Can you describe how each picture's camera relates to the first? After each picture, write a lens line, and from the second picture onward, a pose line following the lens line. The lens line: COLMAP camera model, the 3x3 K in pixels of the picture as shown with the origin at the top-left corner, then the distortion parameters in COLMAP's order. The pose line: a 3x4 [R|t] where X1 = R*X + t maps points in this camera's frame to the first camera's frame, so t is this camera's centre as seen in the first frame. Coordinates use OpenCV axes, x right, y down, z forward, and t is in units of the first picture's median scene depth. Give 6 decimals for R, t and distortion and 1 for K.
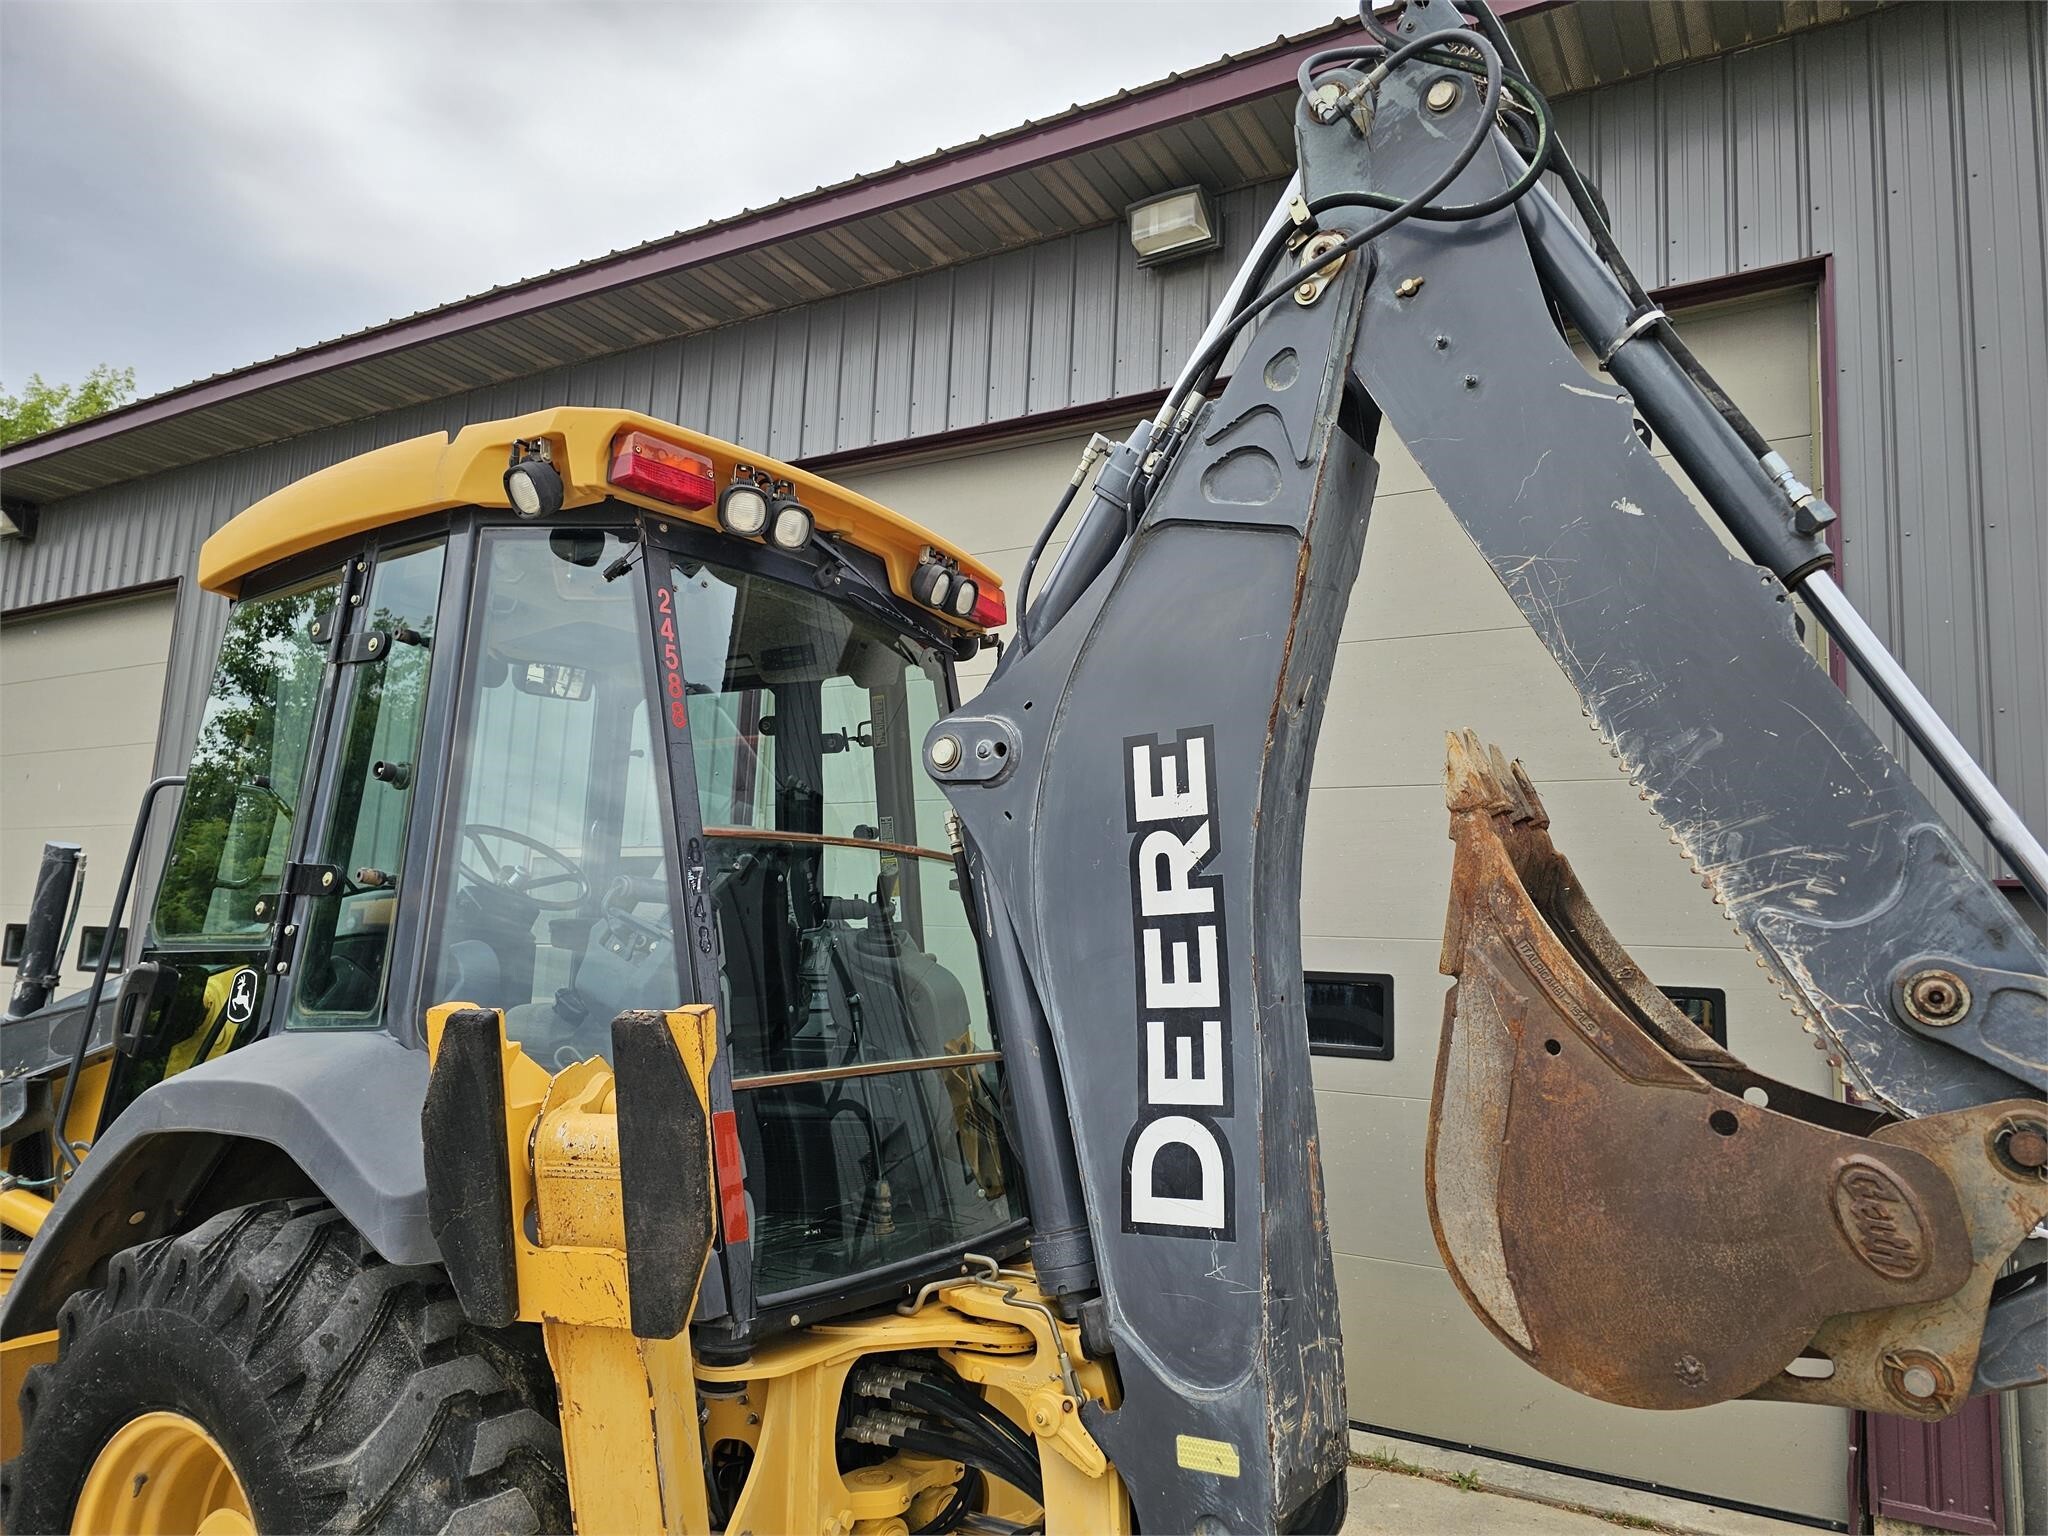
lens RADIAL K [[1355.2, 0, 1035.0], [0, 1355.2, 776.7], [0, 0, 1]] dist [0.070570, -0.077941]
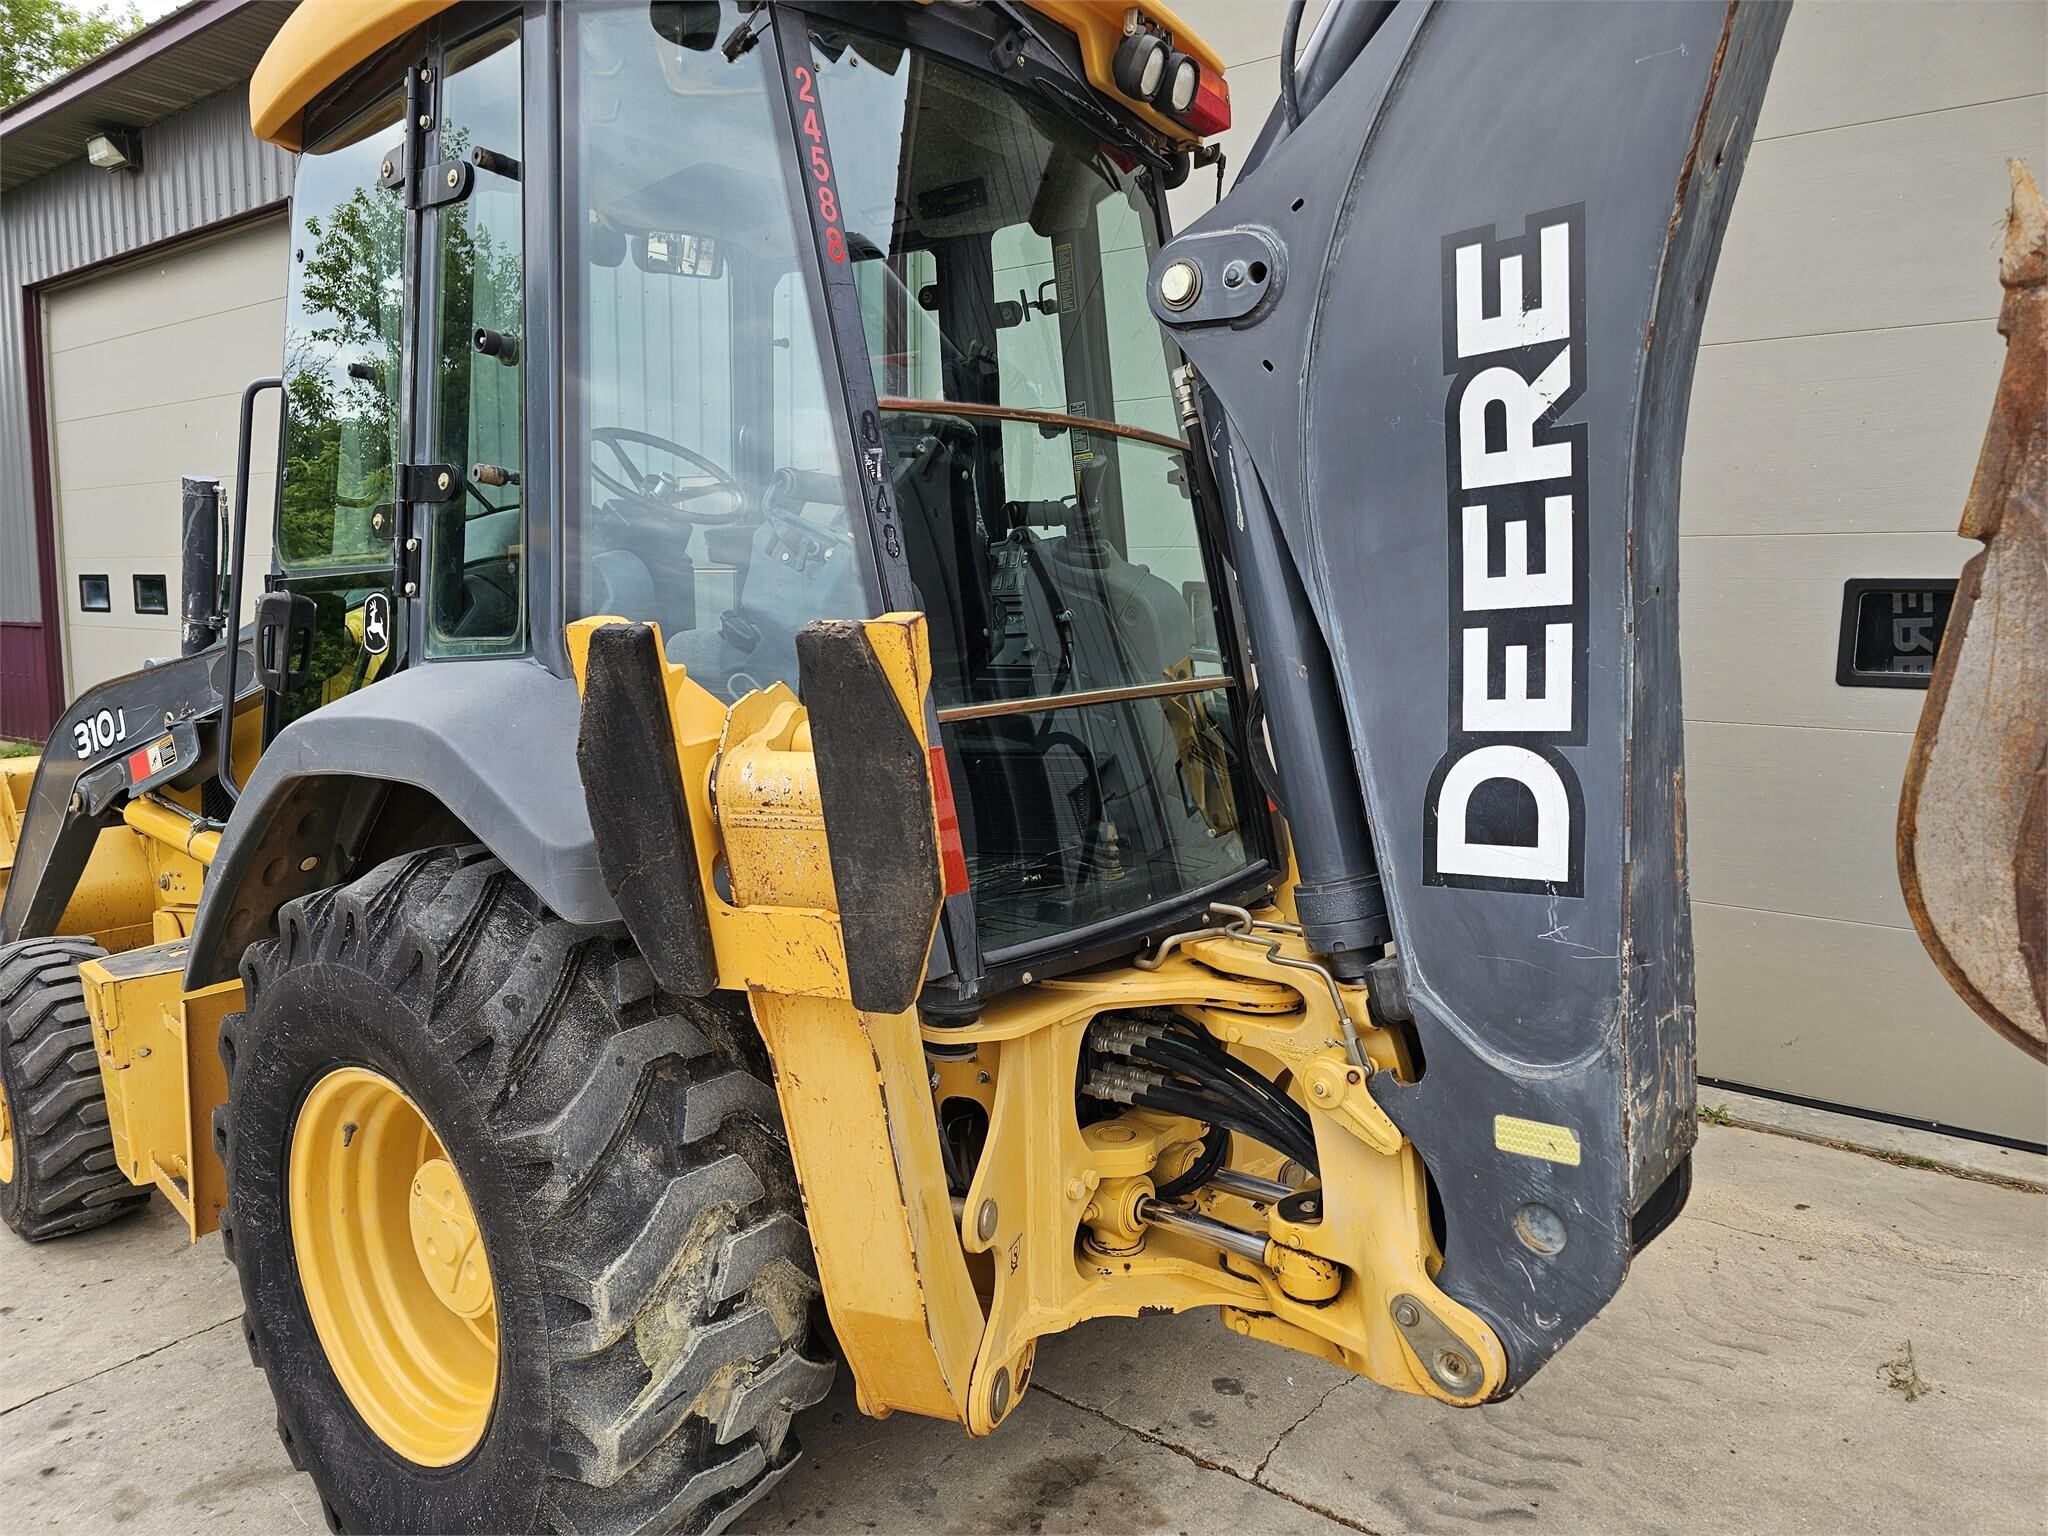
lens RADIAL K [[1391.5, 0, 1025.6], [0, 1391.5, 778.8], [0, 0, 1]] dist [0.068073, -0.064258]
pose [[0.992611, -0.011340, -0.120810, -0.070661], [0.042747, 0.964476, 0.260688, 0.046842], [0.113562, -0.263926, 0.957834, 0.195814]]
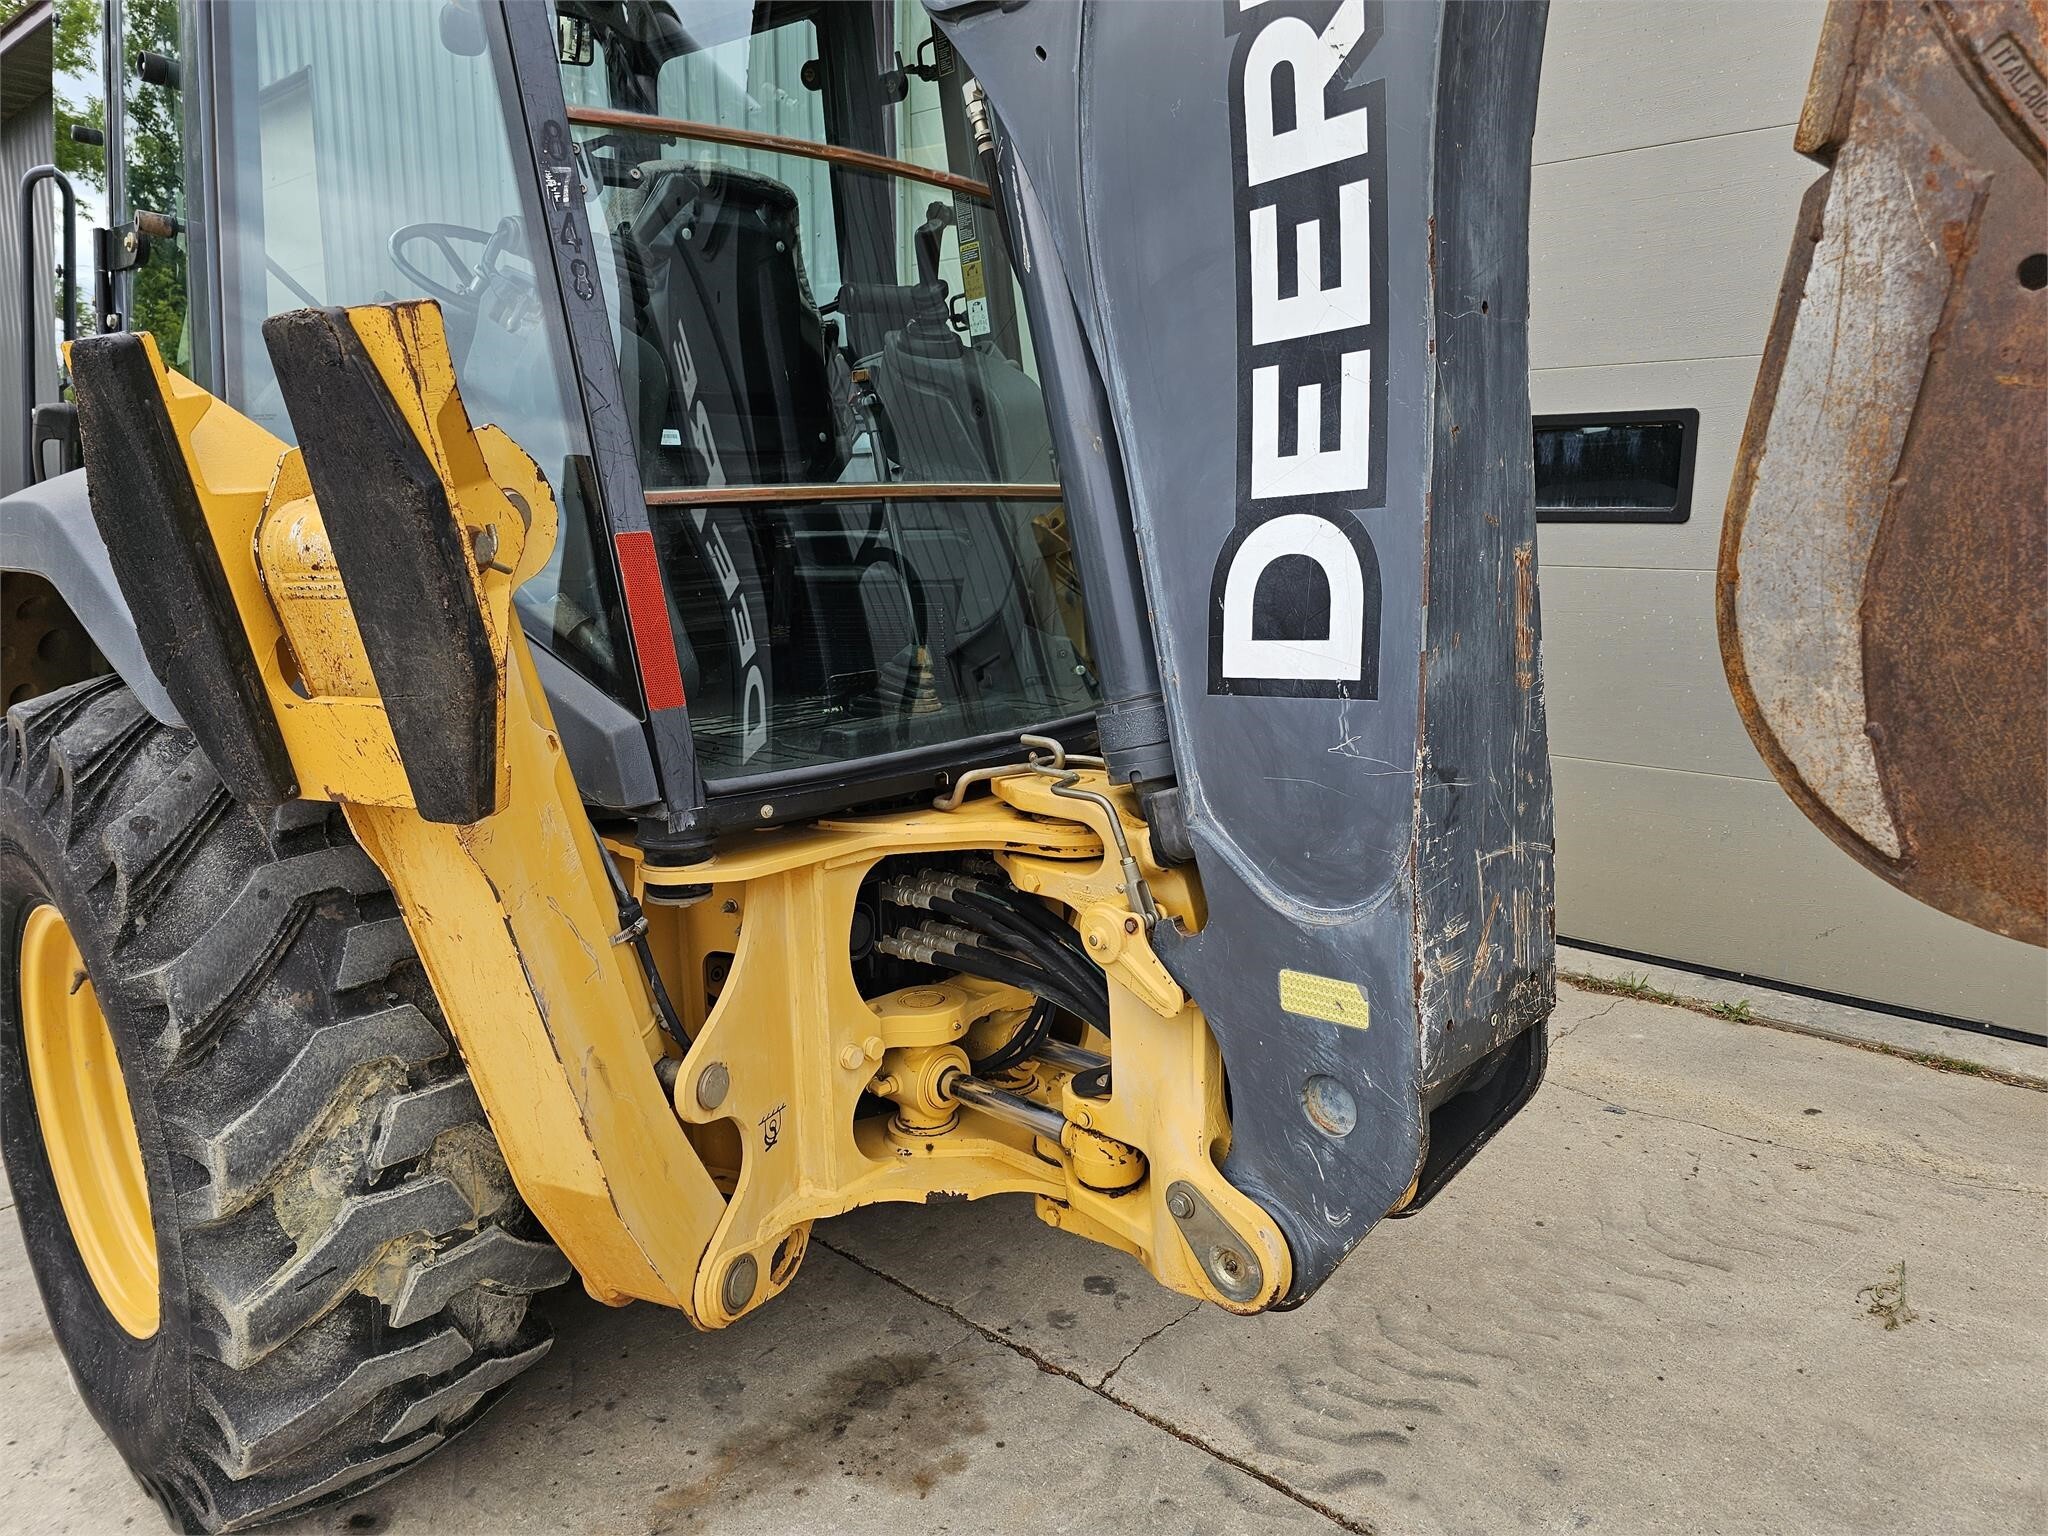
lens RADIAL K [[1419.3, 0, 989.5], [0, 1419.3, 763.5], [0, 0, 1]] dist [0.059683, -0.056732]
pose [[0.979748, 0.001947, -0.200225, 0.098404], [0.062247, 0.947446, 0.313801, 0.144024], [0.190314, -0.319909, 0.928137, 0.330606]]
